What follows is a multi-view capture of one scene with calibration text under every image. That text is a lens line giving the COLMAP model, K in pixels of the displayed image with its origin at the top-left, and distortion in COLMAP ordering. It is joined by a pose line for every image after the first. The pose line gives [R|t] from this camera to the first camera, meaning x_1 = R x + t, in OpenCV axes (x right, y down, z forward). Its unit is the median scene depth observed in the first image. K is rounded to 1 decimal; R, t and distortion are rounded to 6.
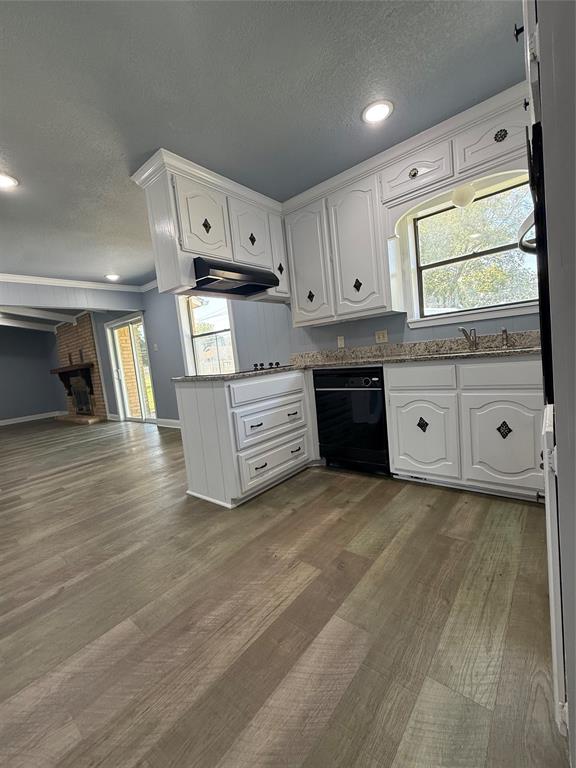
lens RADIAL K [[310.5, 0, 264.6], [0, 310.5, 384.2], [0, 0, 1]] dist [0.000888, 0.000487]
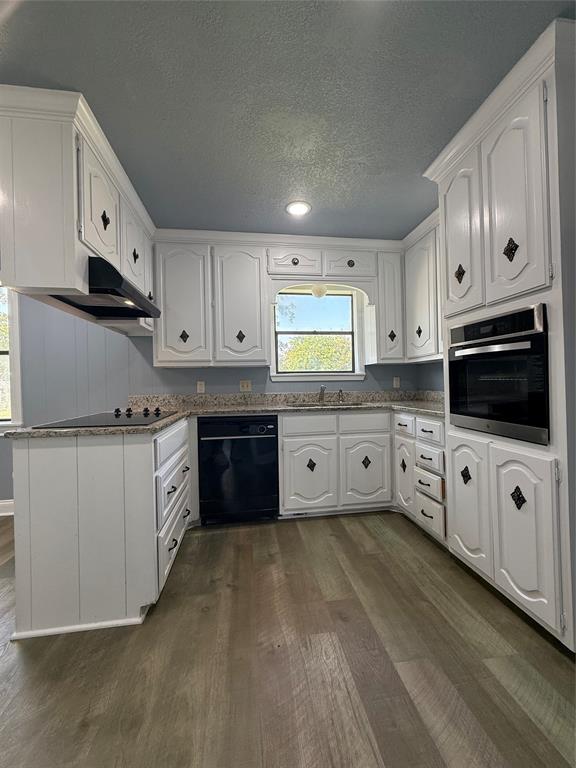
lens RADIAL K [[310.5, 0, 286.5], [0, 310.5, 381.8], [0, 0, 1]] dist [0.000888, 0.000487]
pose [[0.664600, 0.087302, 0.742082, -0.432019], [0.022327, 0.990387, -0.136509, -0.022656], [-0.746866, 0.107293, 0.656262, 0.248563]]
